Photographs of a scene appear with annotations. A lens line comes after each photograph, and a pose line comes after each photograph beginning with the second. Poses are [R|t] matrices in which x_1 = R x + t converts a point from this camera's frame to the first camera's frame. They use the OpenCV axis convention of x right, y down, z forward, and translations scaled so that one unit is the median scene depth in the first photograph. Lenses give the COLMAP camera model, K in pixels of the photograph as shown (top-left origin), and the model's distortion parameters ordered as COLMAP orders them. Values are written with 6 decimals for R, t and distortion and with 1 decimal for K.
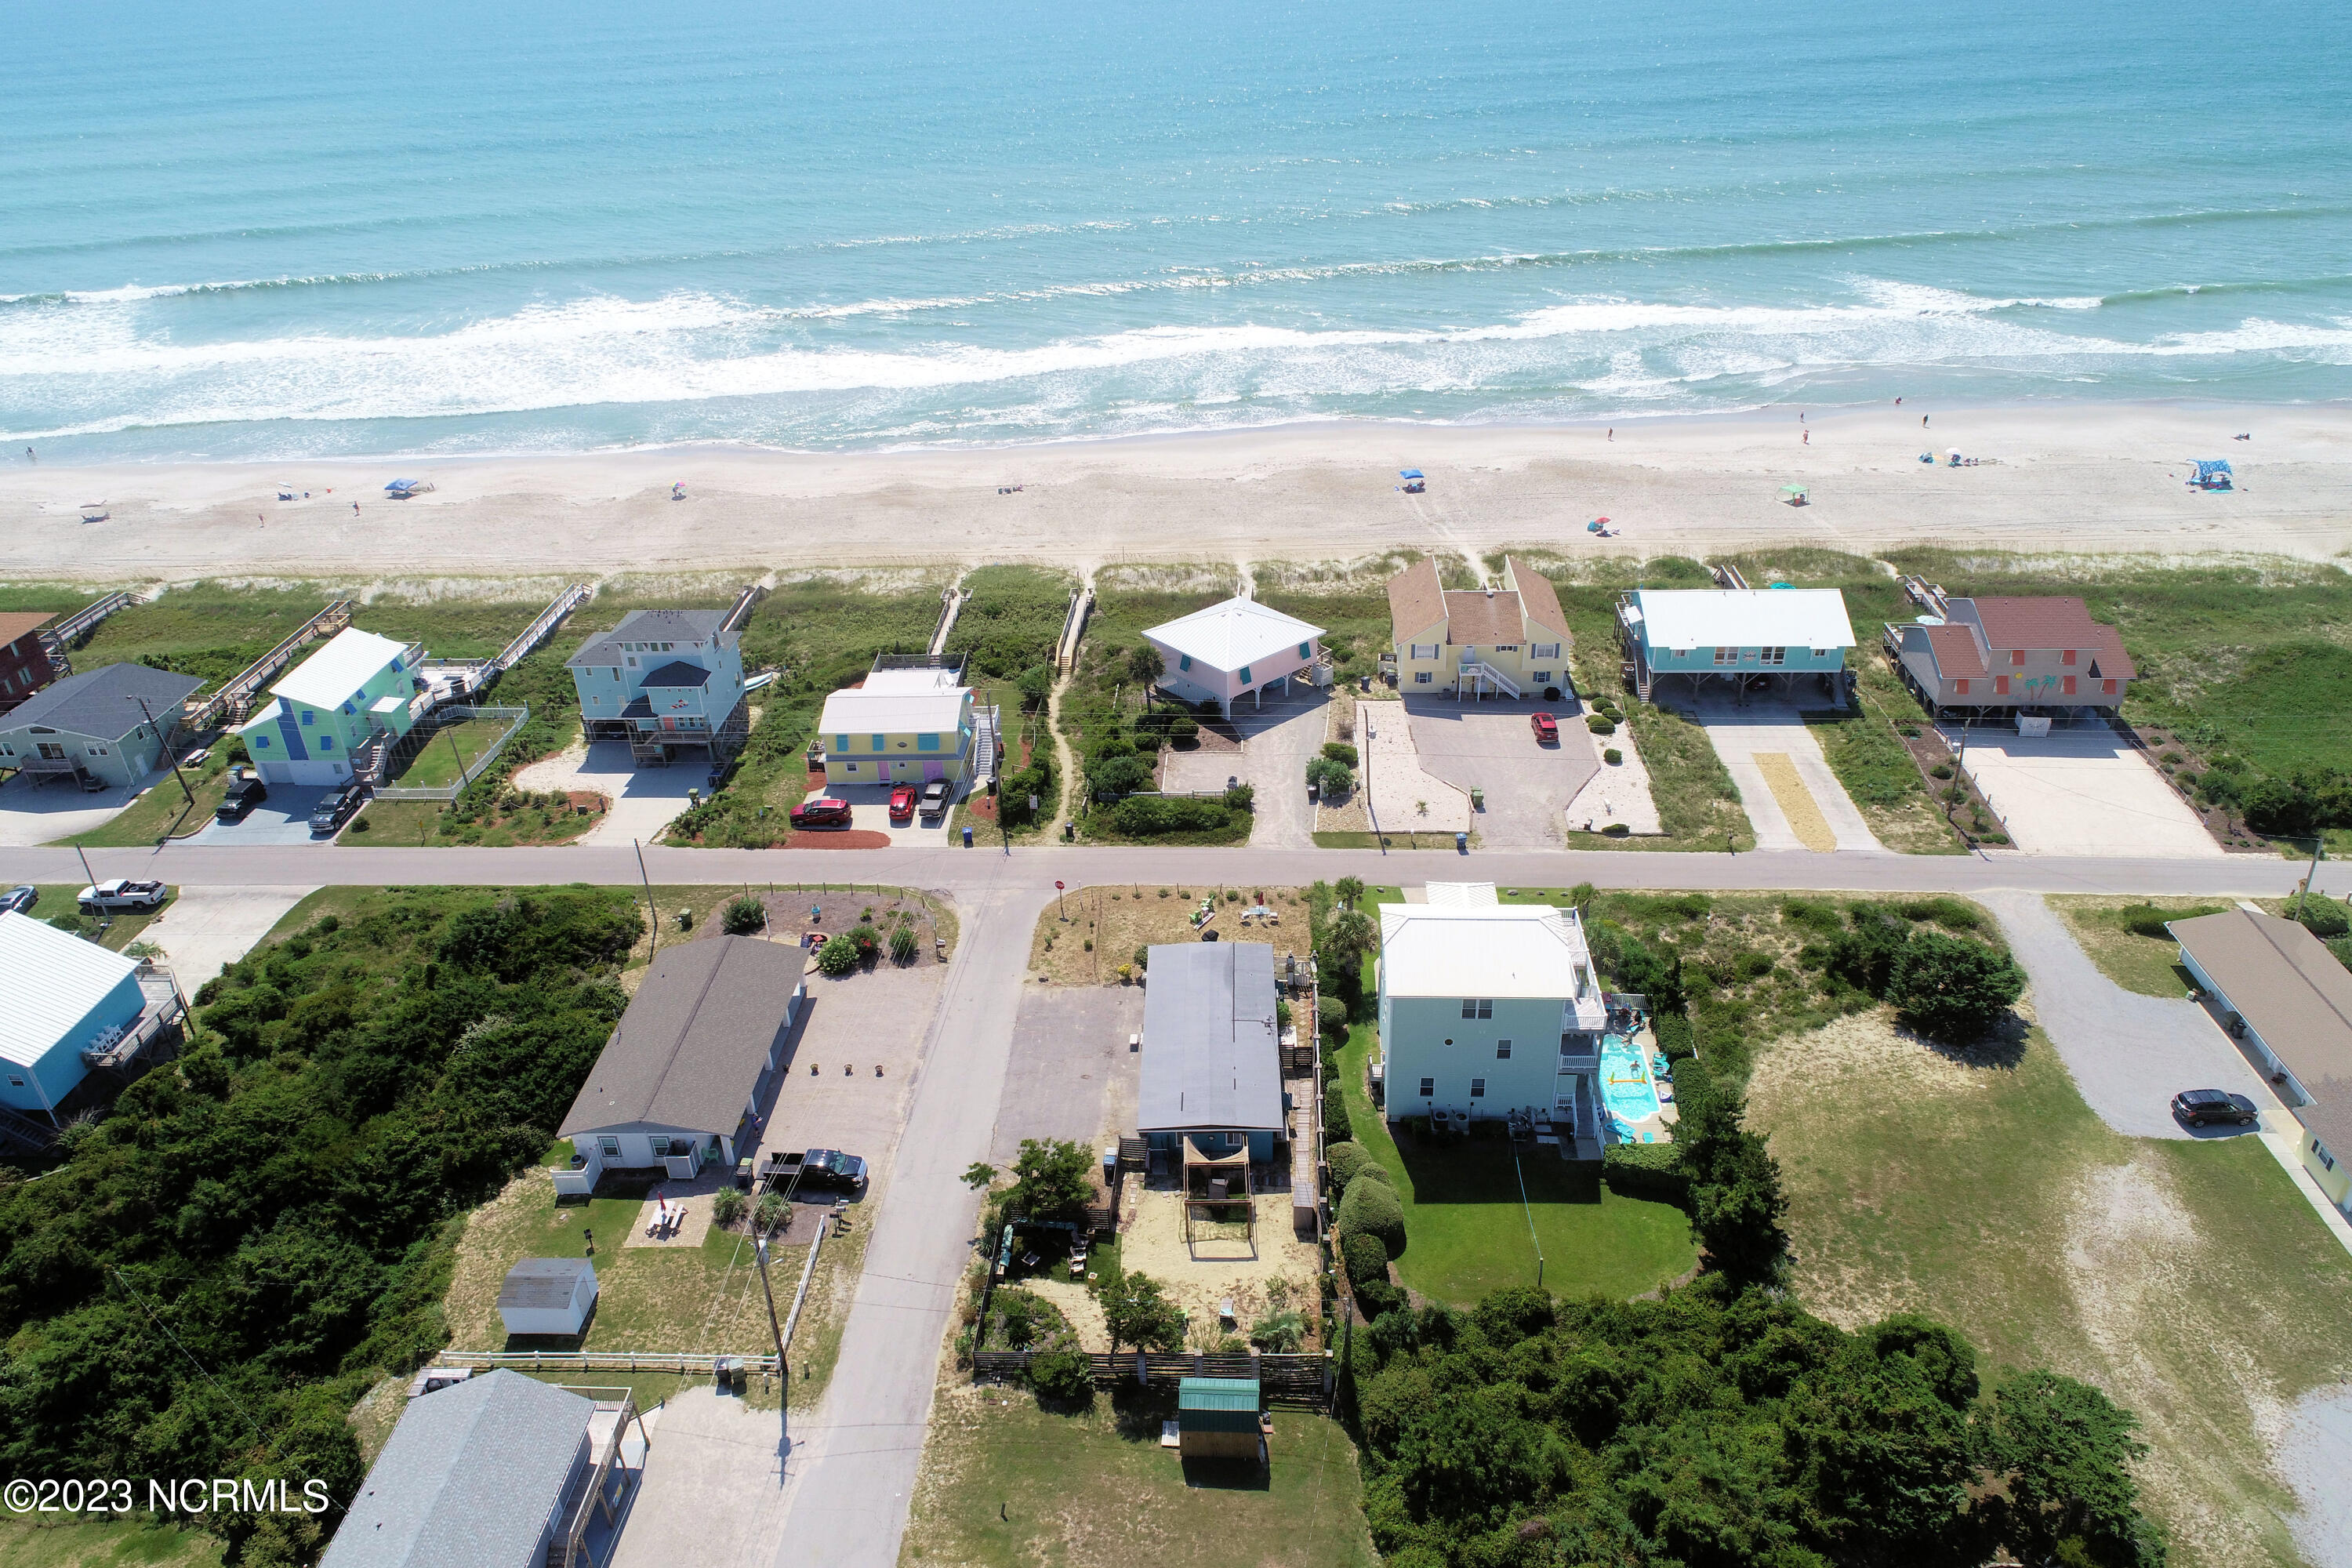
lens RADIAL K [[1578.0, 0, 1179.9], [0, 1578.0, 790.0], [0, 0, 1]] dist [-0.000079, -0.000455]
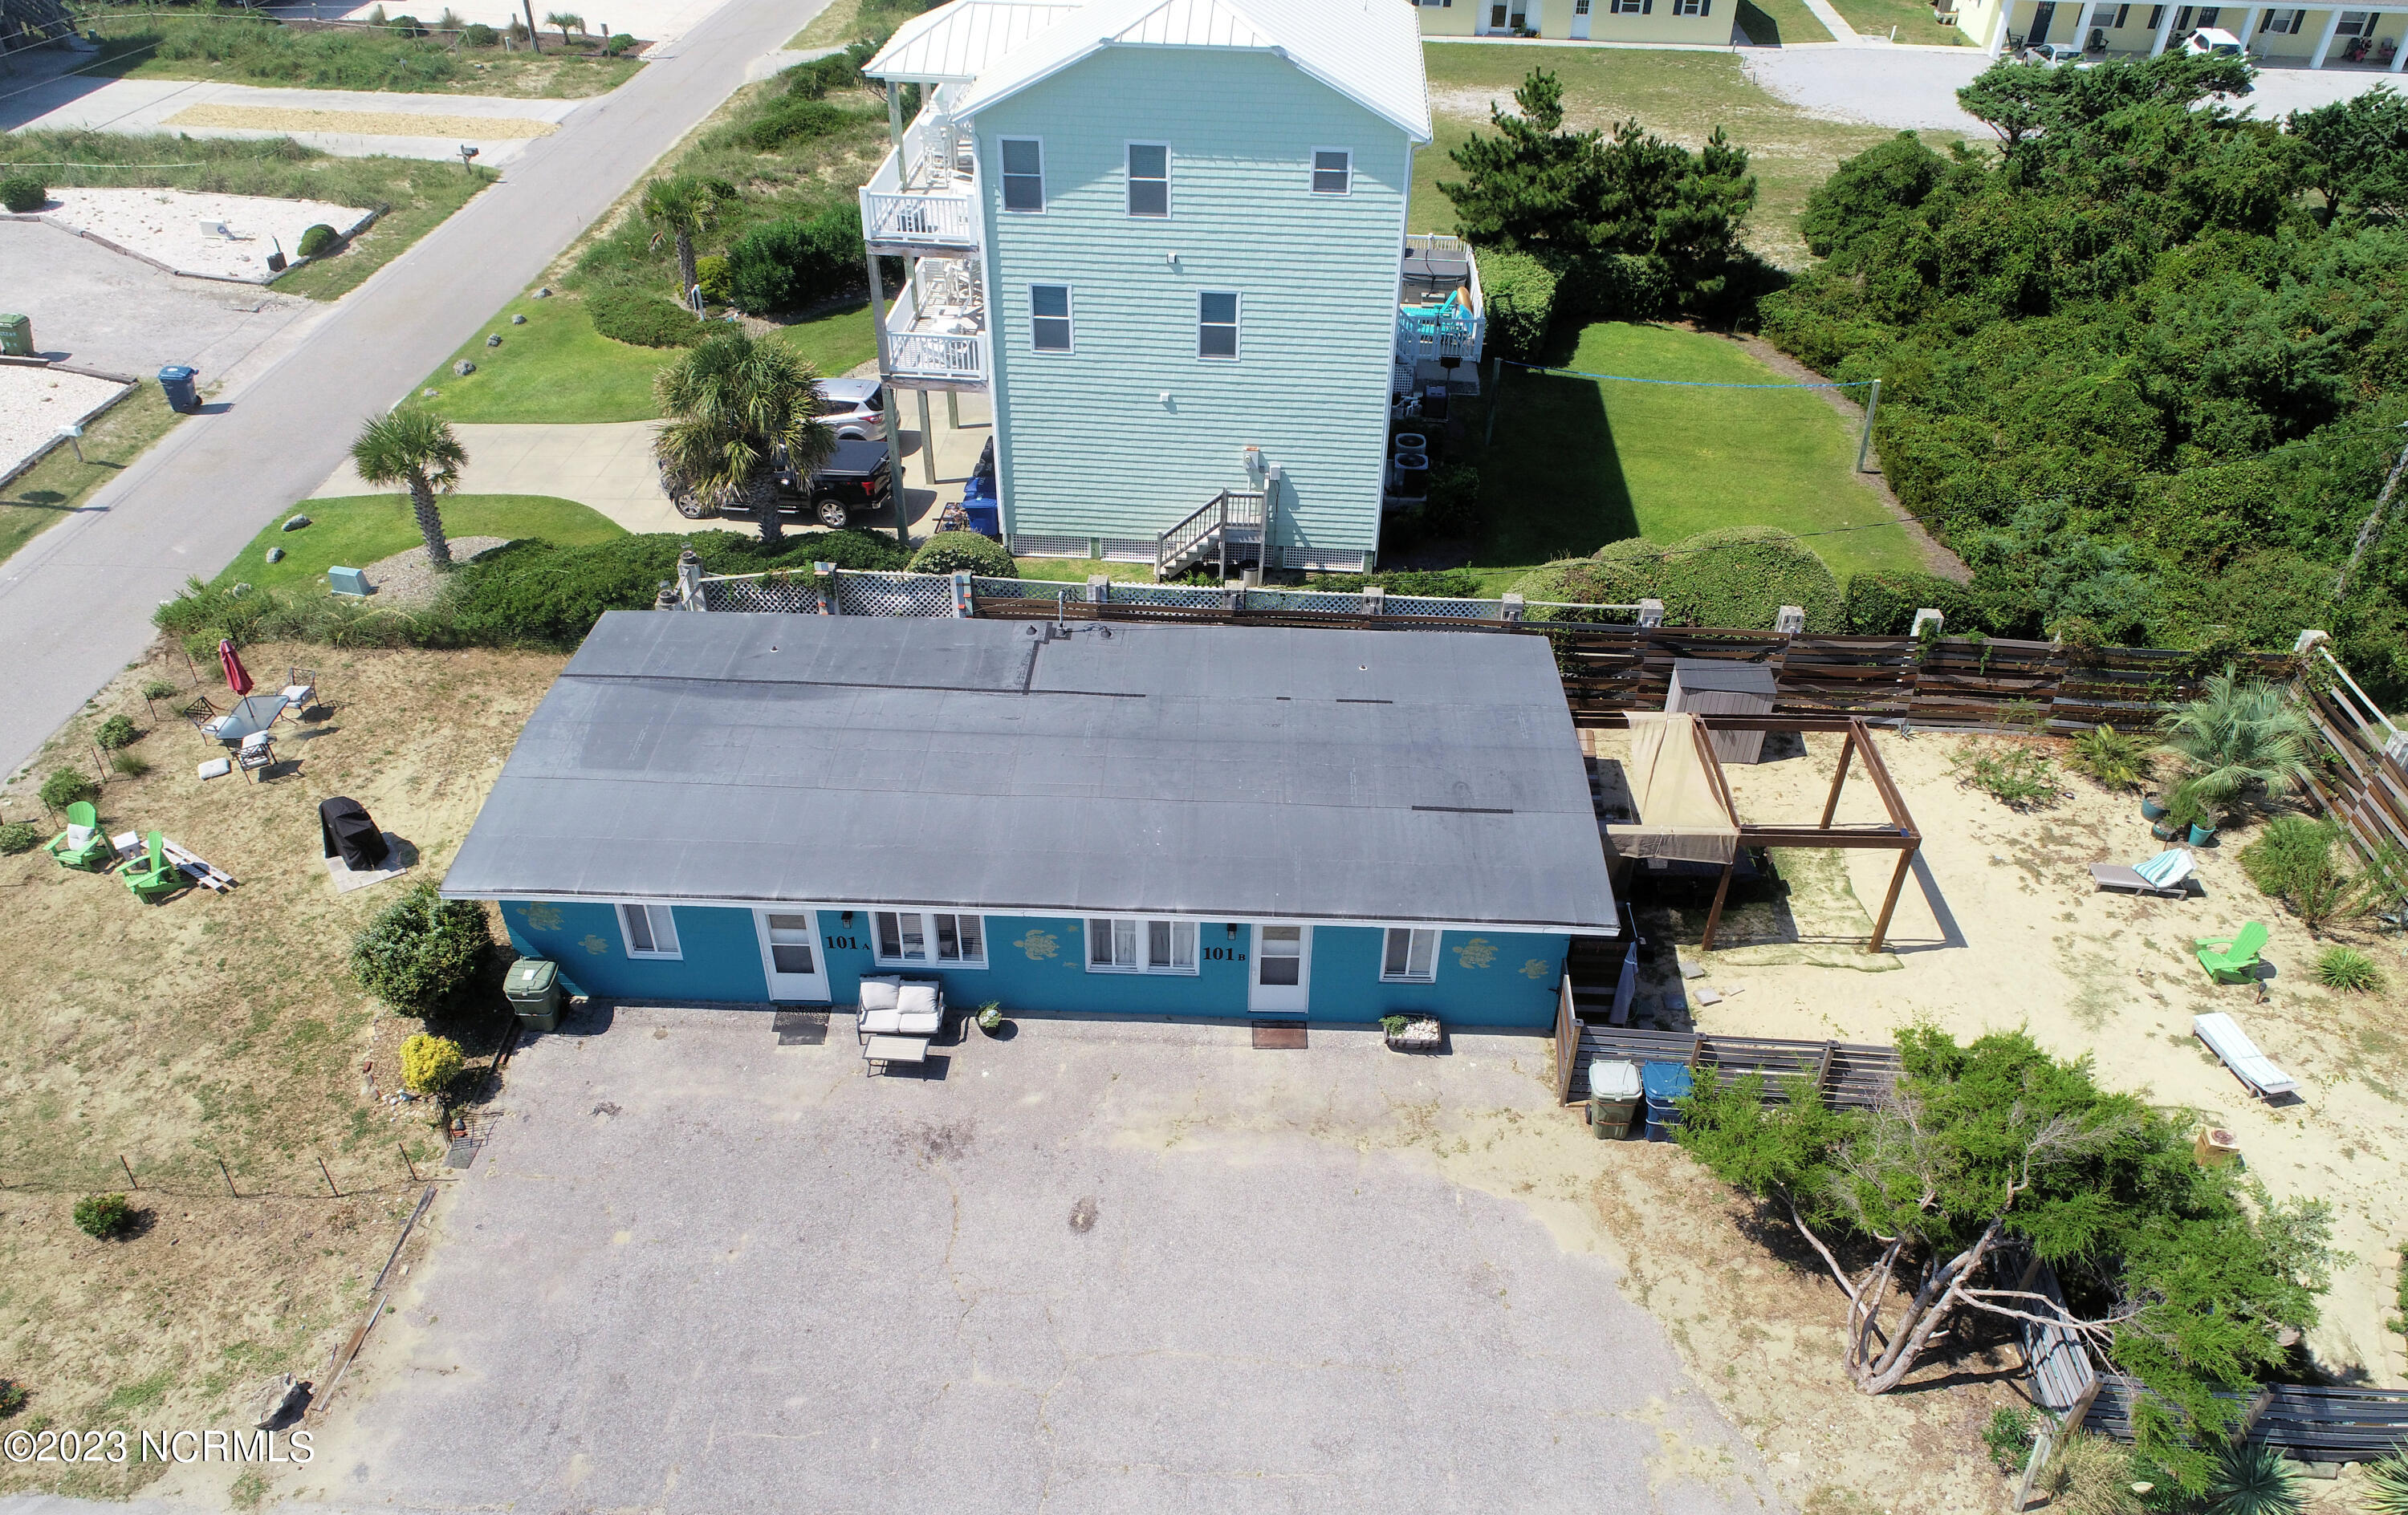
lens RADIAL K [[1697.6, 0, 1208.6], [0, 1697.6, 851.6], [0, 0, 1]] dist [-0.001072, -0.002961]
pose [[0.006909, -0.597924, 0.801523, -0.178819], [0.483580, 0.703582, 0.520694, 0.018058], [-0.875273, 0.384003, 0.294005, 0.699902]]
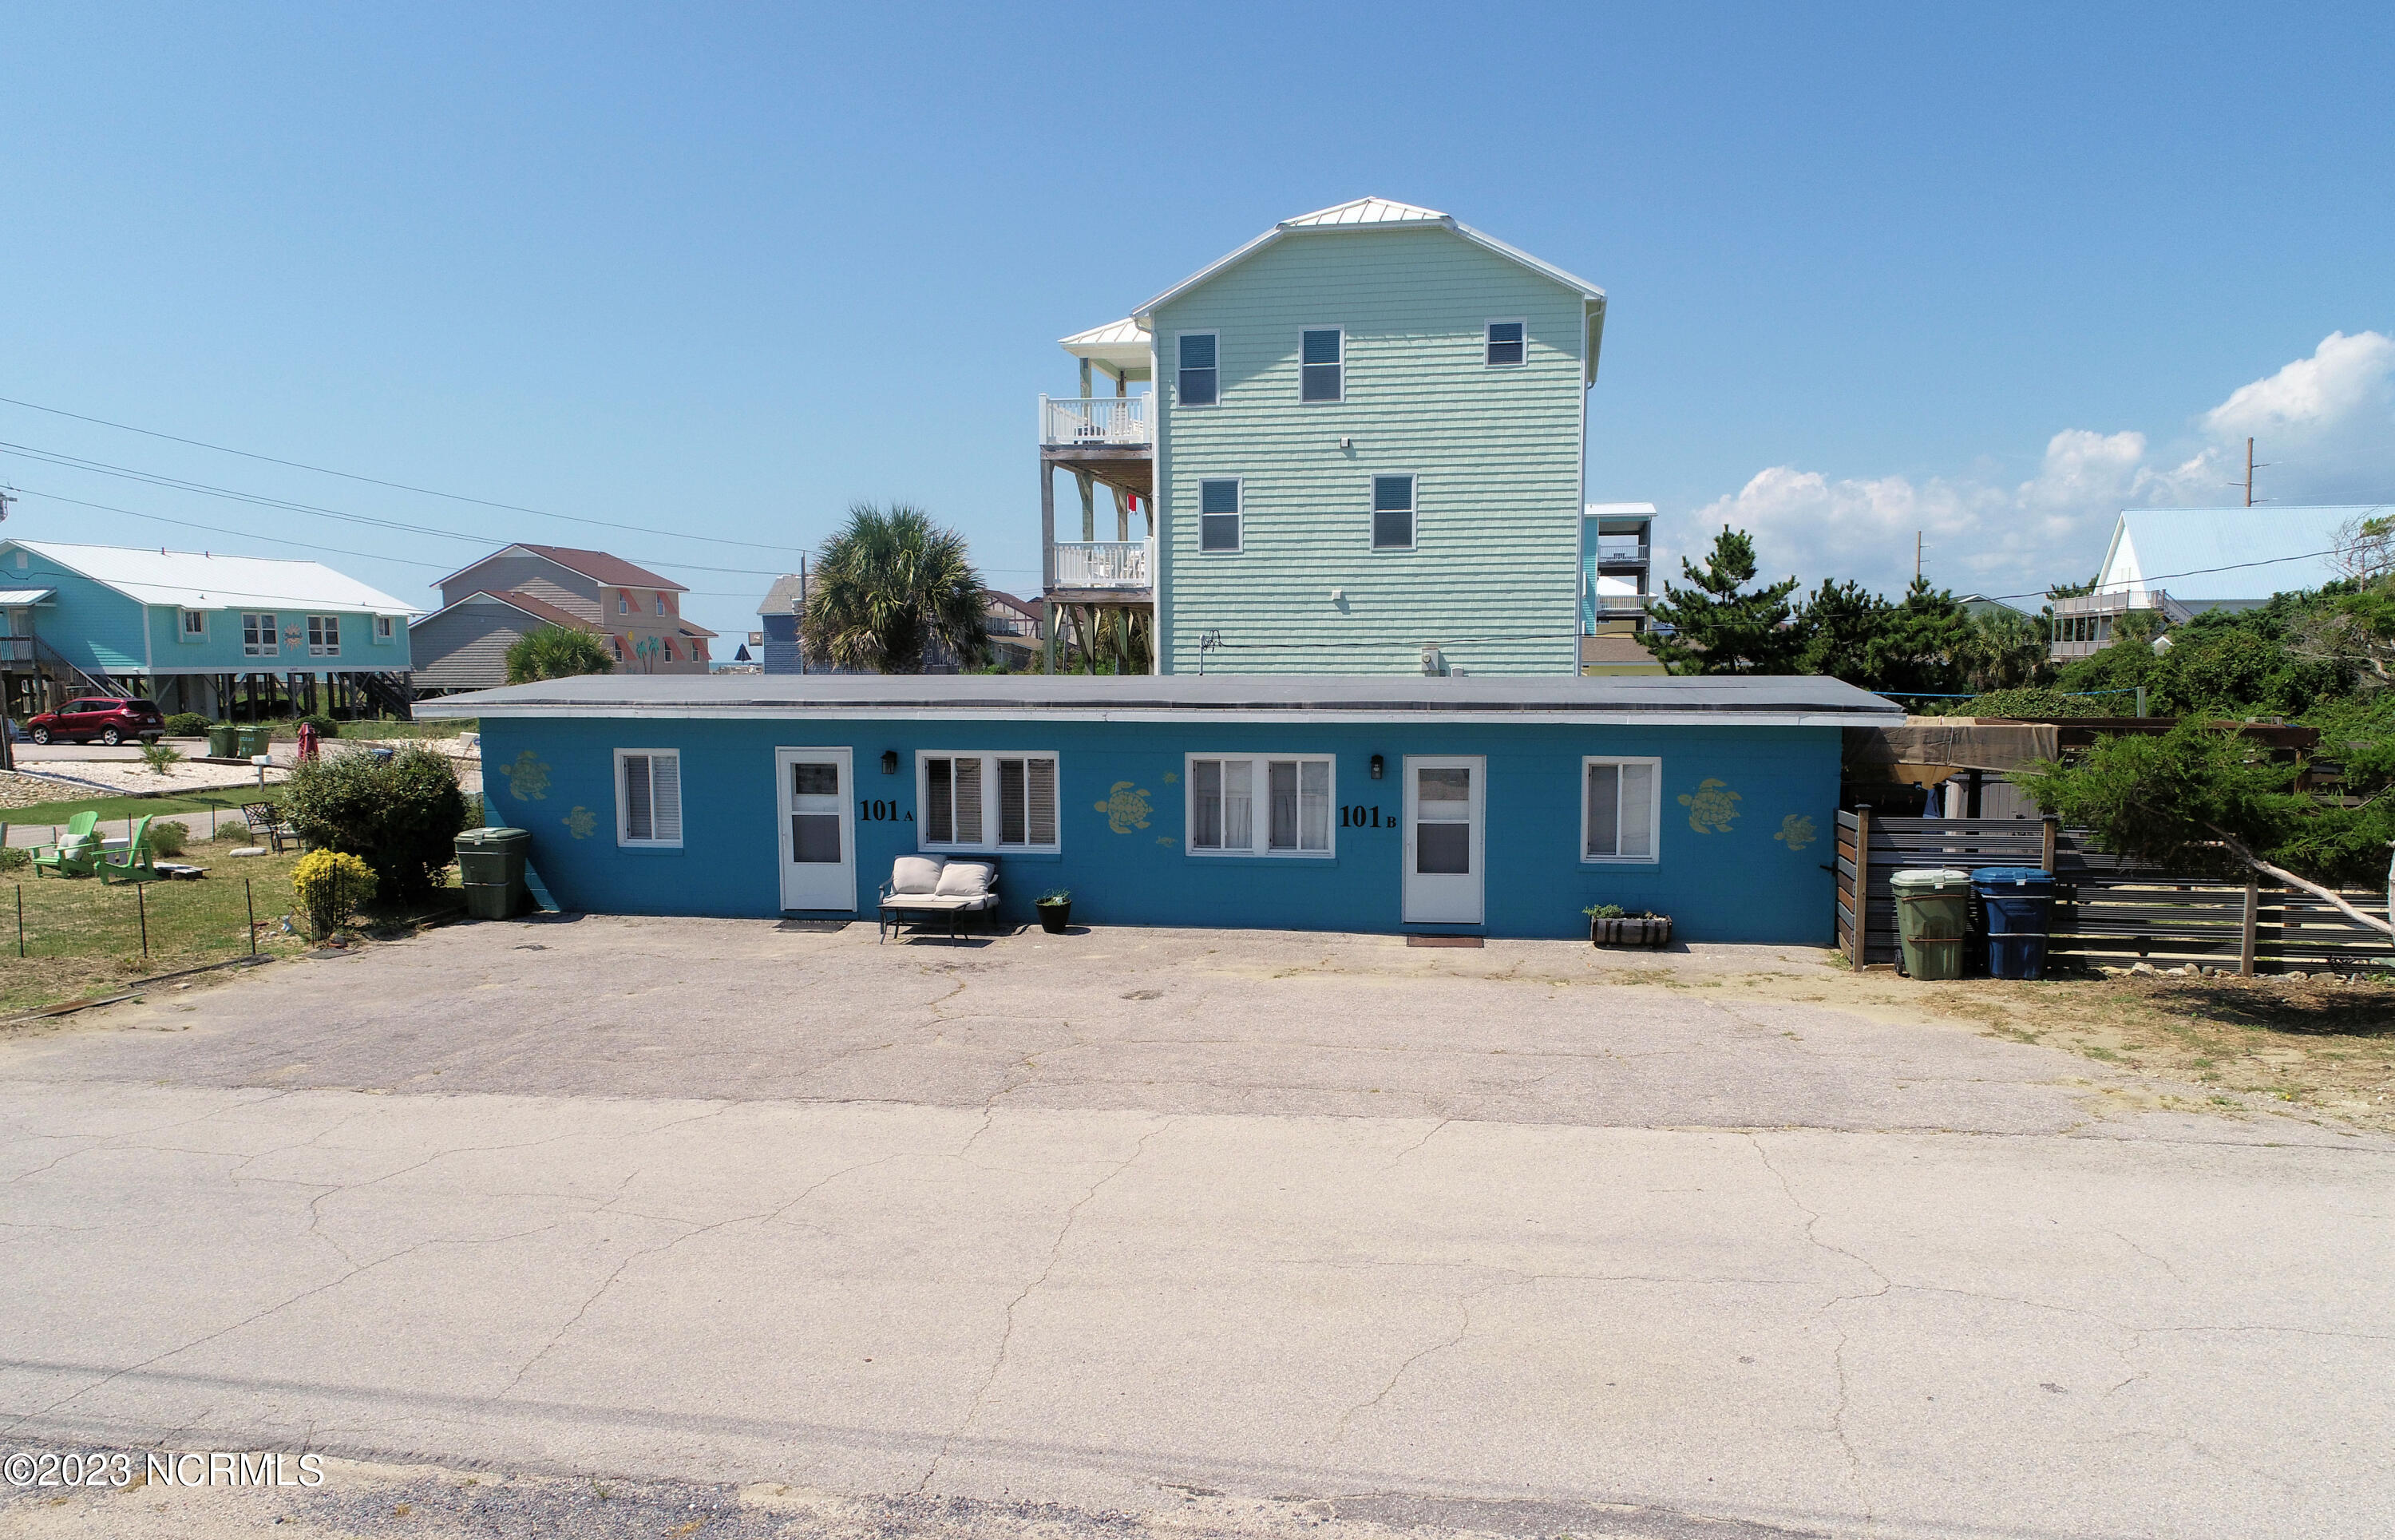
lens RADIAL K [[1719.7, 0, 1228.4], [0, 1719.7, 871.9], [0, 0, 1]] dist [-0.001528, 0.002794]
pose [[0.128878, -0.090196, 0.987550, -0.178324], [0.491914, 0.870509, 0.015310, 0.135942], [-0.861052, 0.483817, 0.156558, 0.754859]]
